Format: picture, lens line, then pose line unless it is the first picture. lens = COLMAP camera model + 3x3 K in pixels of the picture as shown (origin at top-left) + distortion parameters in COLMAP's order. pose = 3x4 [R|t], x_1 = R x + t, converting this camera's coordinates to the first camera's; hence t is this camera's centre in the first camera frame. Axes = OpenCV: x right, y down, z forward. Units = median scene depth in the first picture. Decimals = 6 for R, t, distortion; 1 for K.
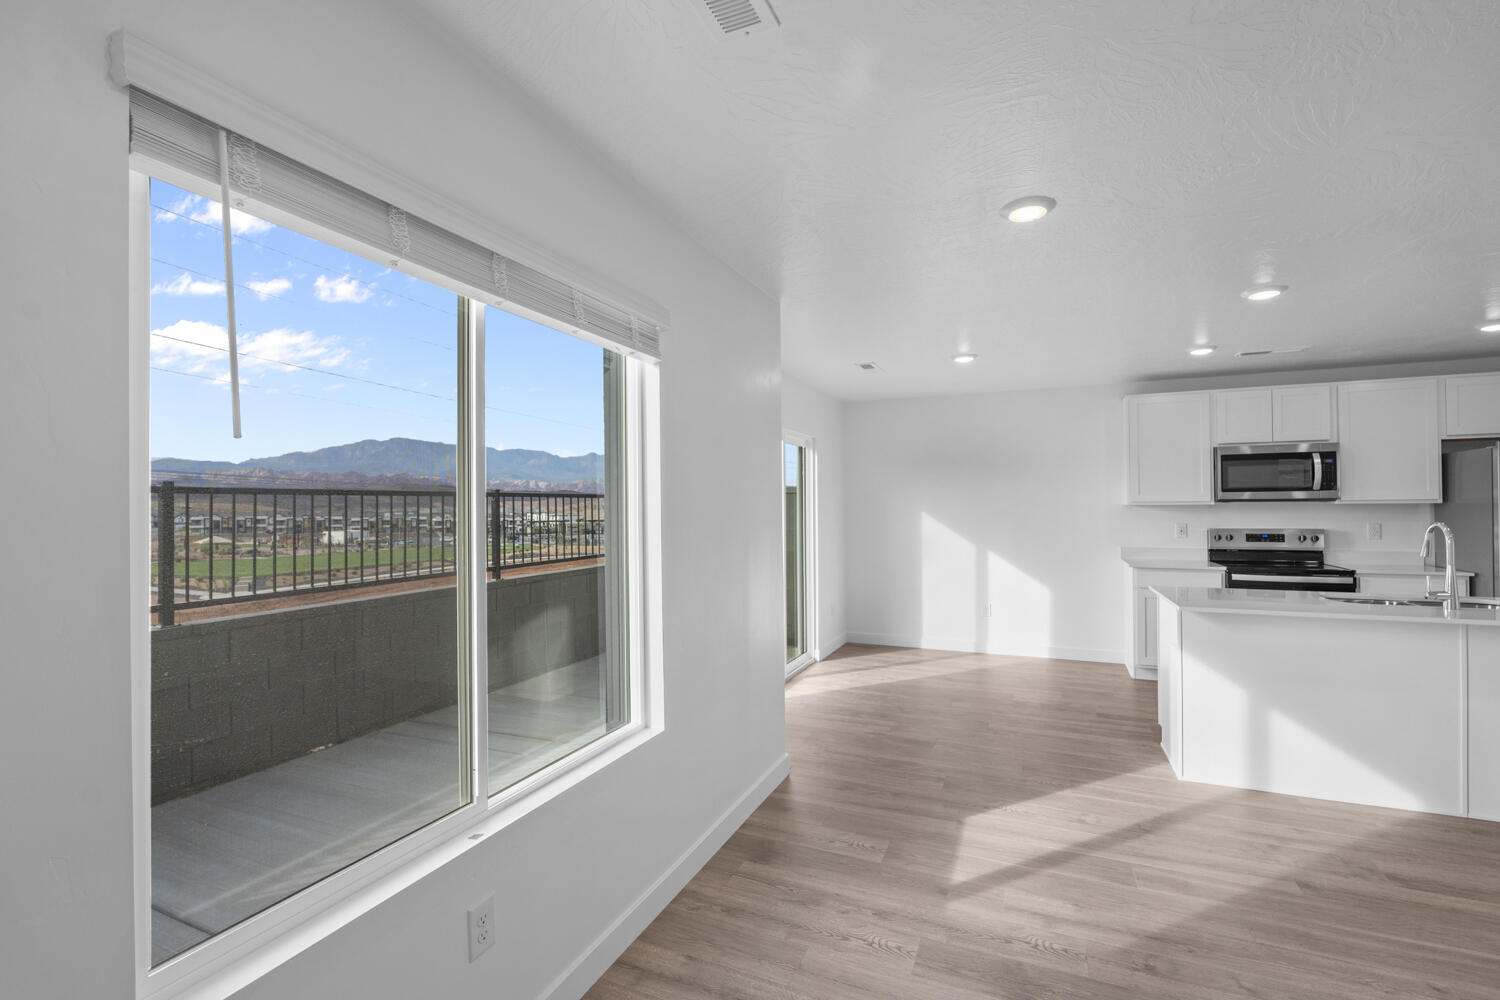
lens RADIAL K [[663.7, 0, 745.5], [0, 663.7, 500.0], [0, 0, 1]] dist [-0.006733, 0.000565]
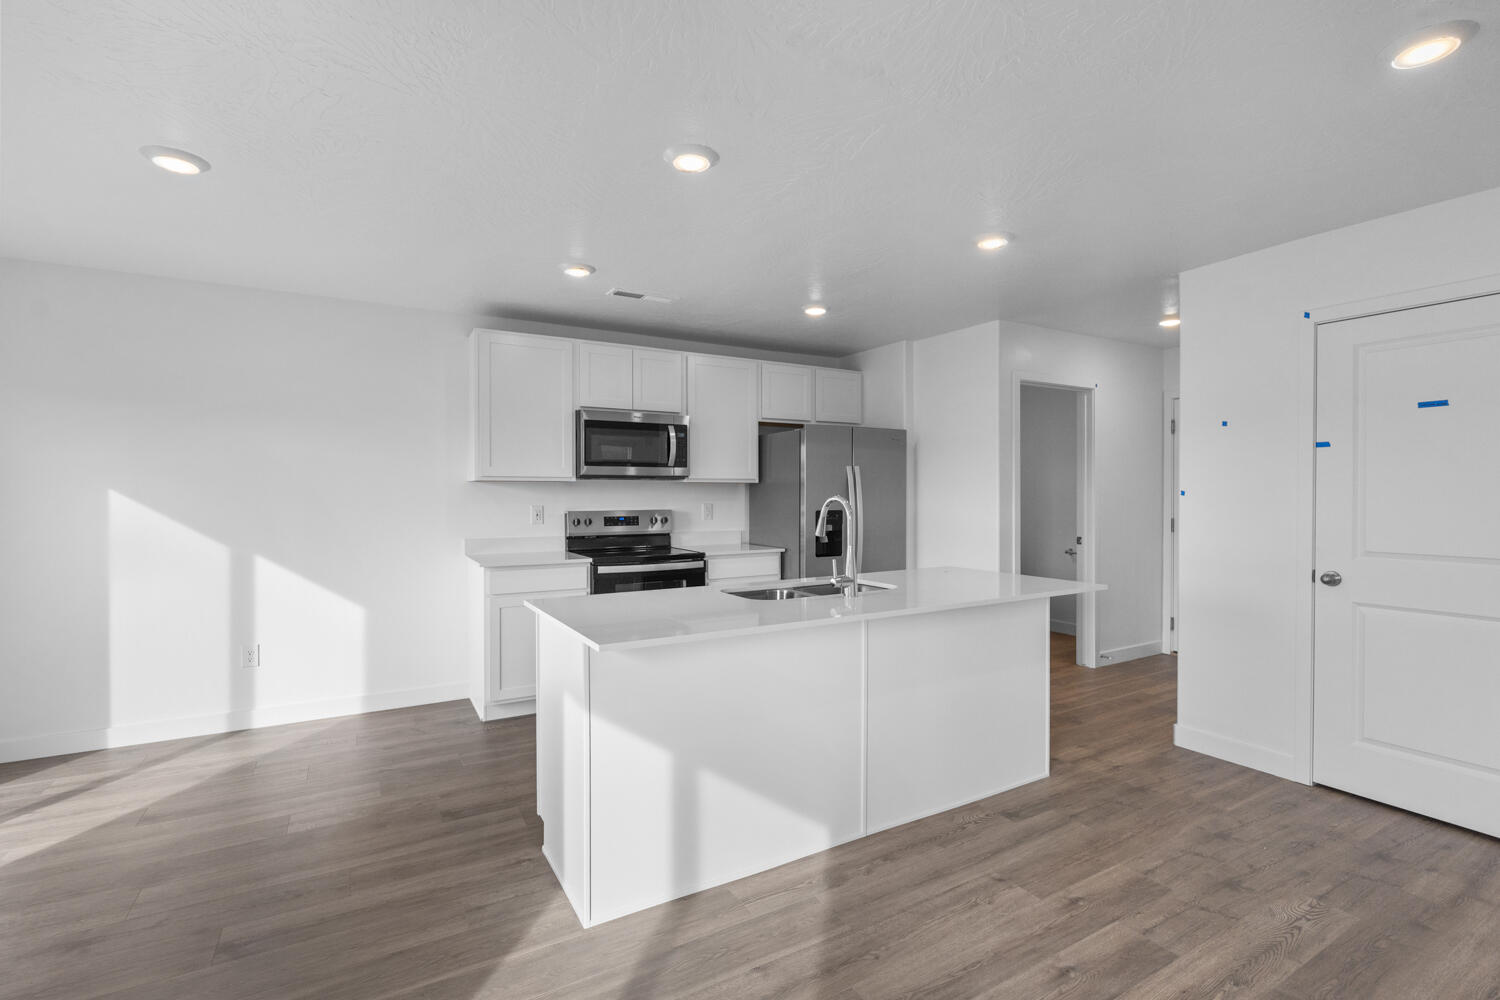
lens RADIAL K [[684.8, 0, 750.0], [0, 684.8, 500.0], [0, 0, 1]] dist [-0.004542, 0.000222]
pose [[0.589284, -0.001253, 0.807925, 0.167916], [-0.010640, 0.999900, 0.009312, 0.020740], [-0.807856, -0.014084, 0.589211, 0.355729]]
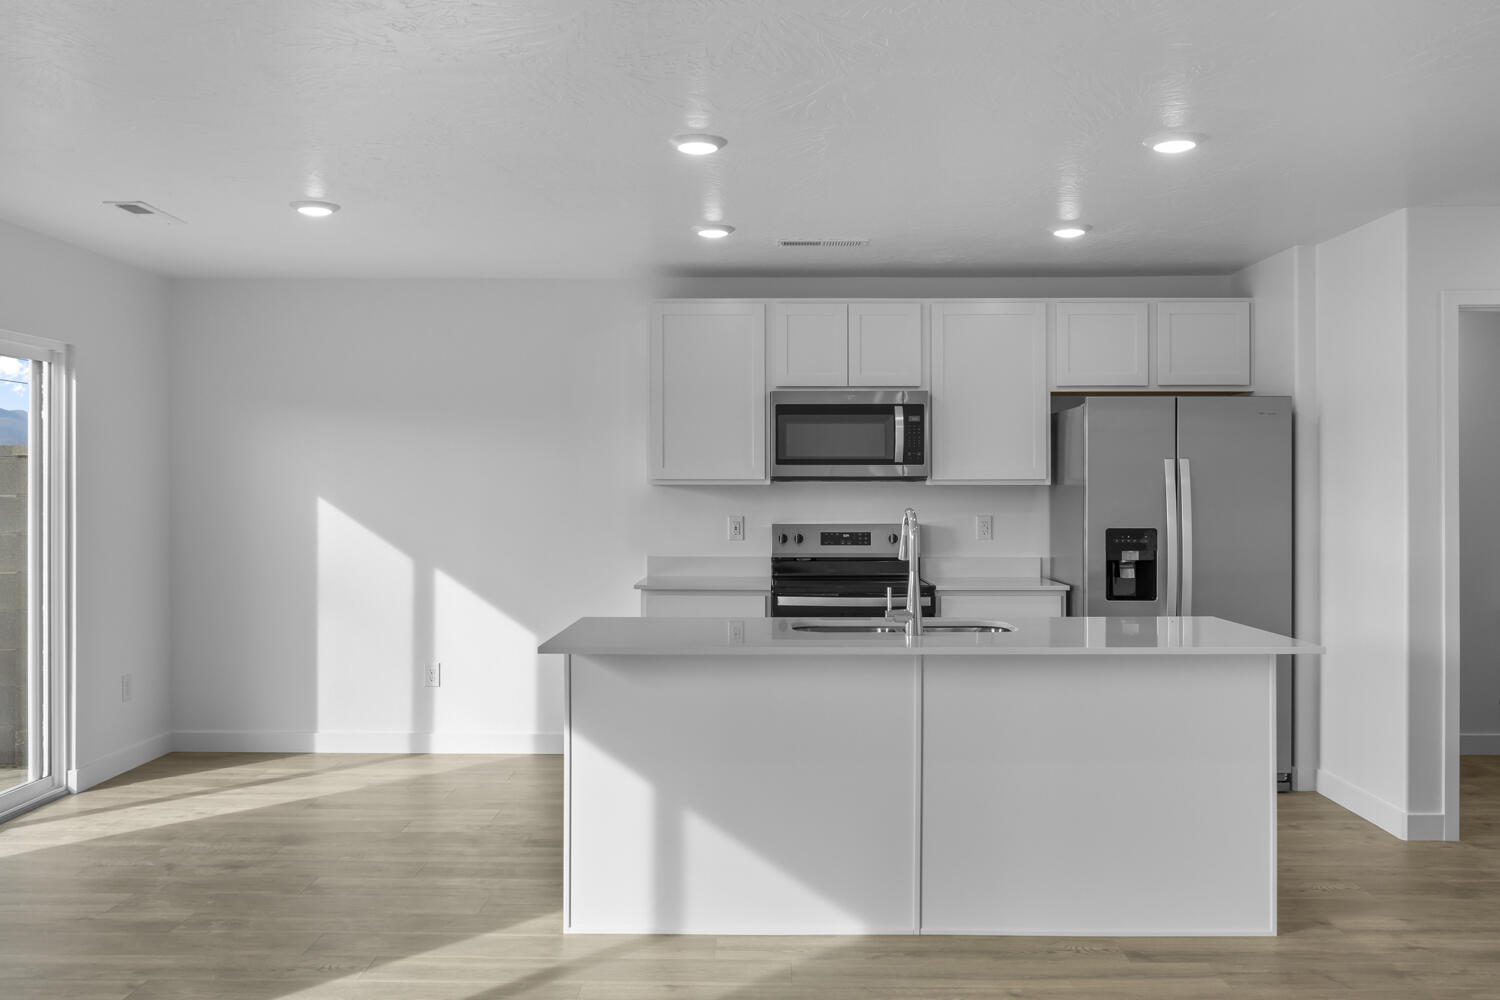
lens RADIAL K [[1287.1, 0, 751.2], [0, 1287.1, 496.4], [0, 0, 1]] dist [-0.003318, -0.000982]
pose [[0.920536, 0.005647, 0.390616, 0.238105], [-0.011017, 0.999873, 0.011506, 0.004074], [-0.390501, -0.014895, 0.920482, -0.102675]]
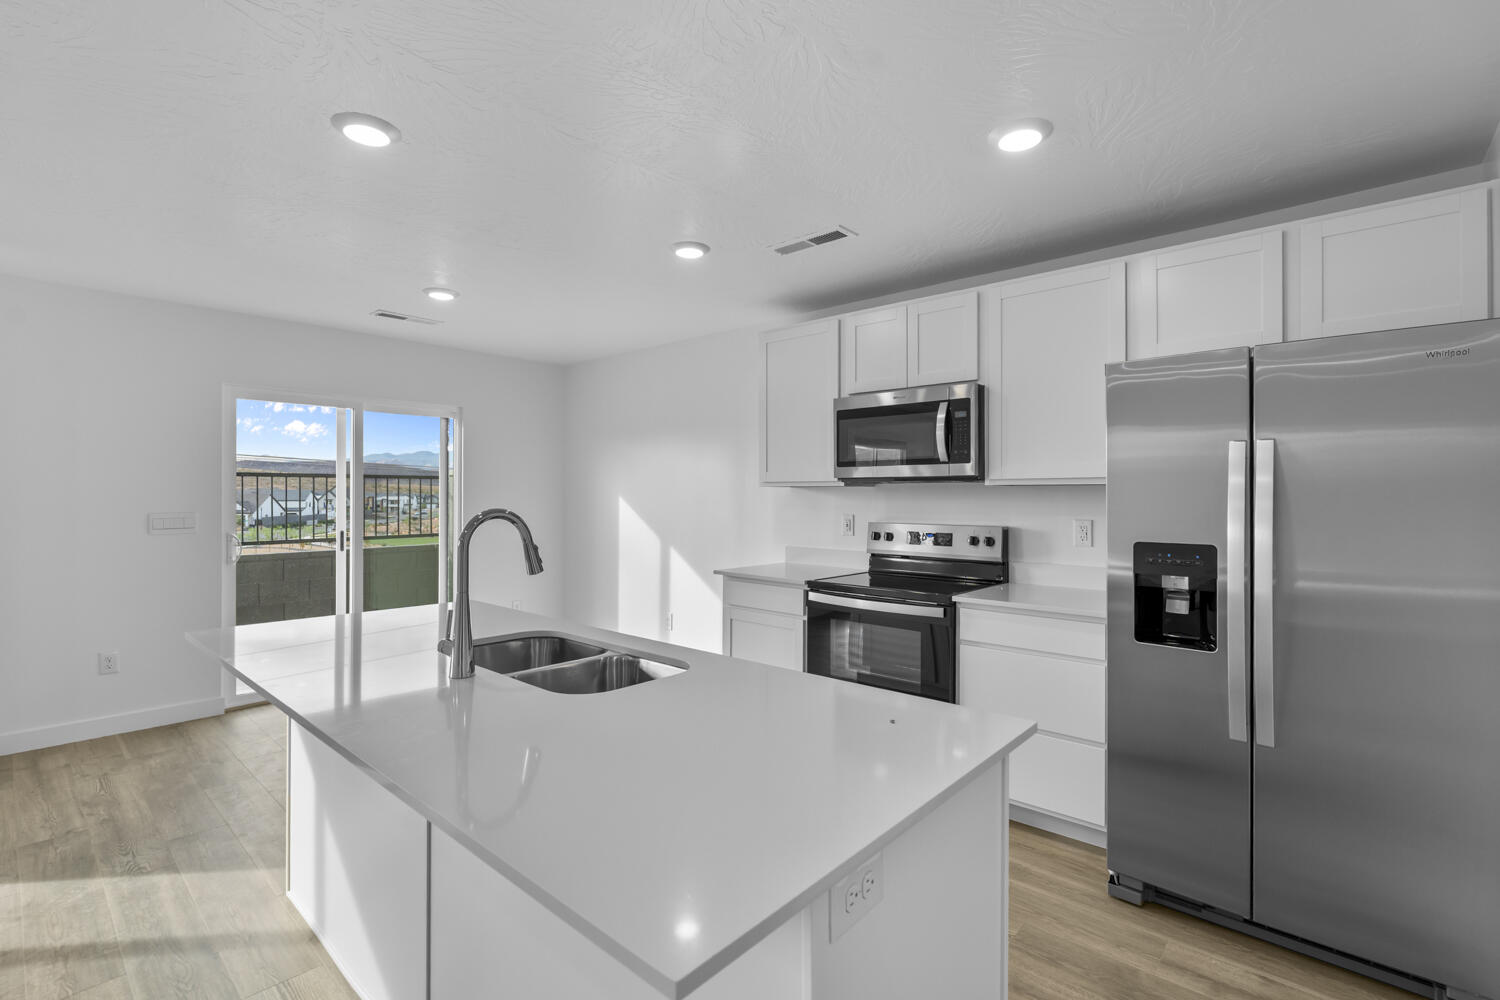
lens RADIAL K [[675.9, 0, 755.3], [0, 675.9, 493.0], [0, 0, 1]] dist [-0.001256, 0.000179]
pose [[0.950752, 0.009743, -0.309799, 0.886999], [-0.007602, 0.999938, 0.008117, 0.009274], [0.309859, -0.005363, 0.950767, 0.343277]]
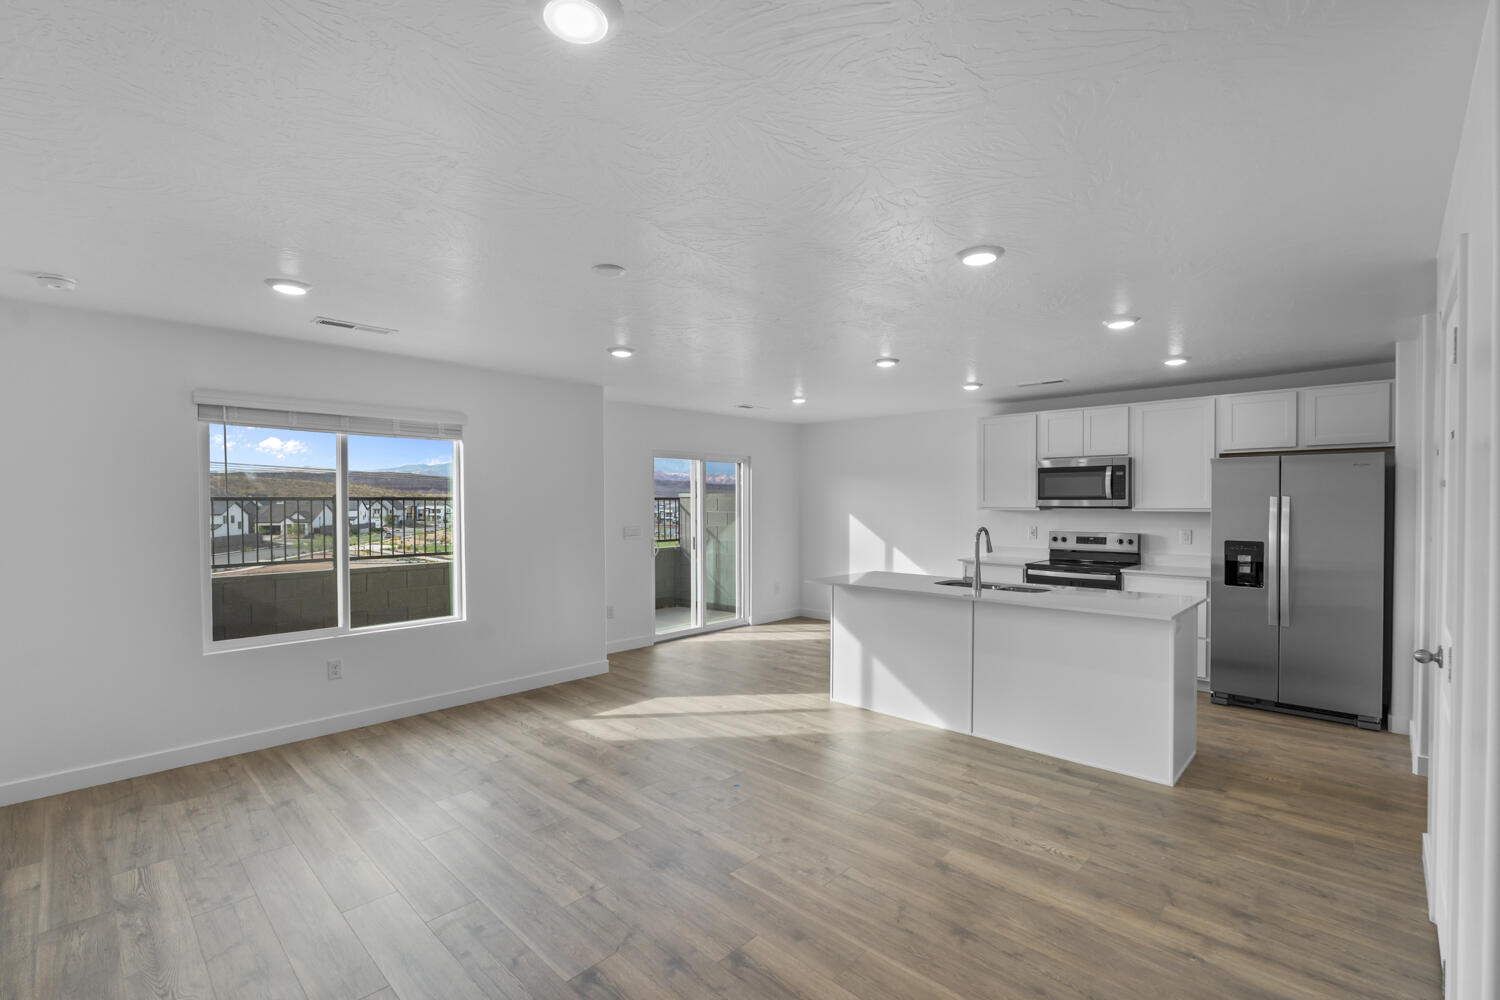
lens RADIAL K [[672.1, 0, 745.1], [0, 672.1, 512.0], [0, 0, 1]] dist [-0.001833, 0.000284]
pose [[0.936886, 0.011688, -0.349440, 0.676763], [-0.002952, 0.999670, 0.025523, -0.020489], [0.349623, -0.022881, 0.936611, -0.305061]]
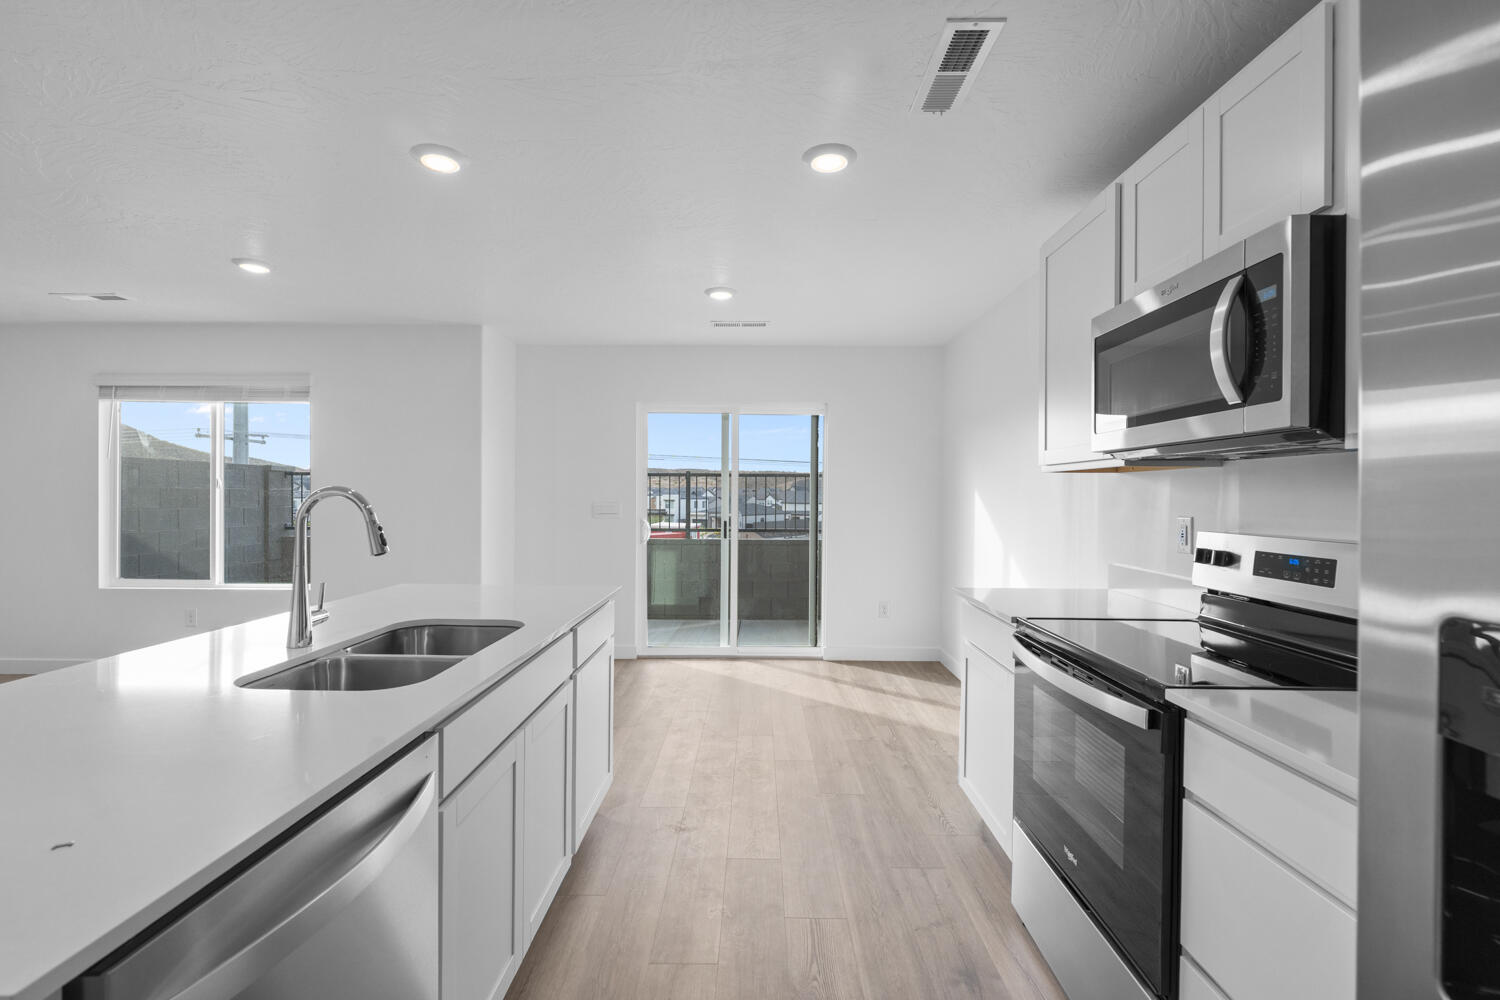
lens RADIAL K [[663.7, 0, 745.5], [0, 663.7, 500.0], [0, 0, 1]] dist [-0.006733, 0.000565]
pose [[0.384543, 0.017611, -0.922939, 1.043692], [-0.001806, 0.999830, 0.018326, 0.020707], [0.923105, -0.005380, 0.384510, 0.685852]]
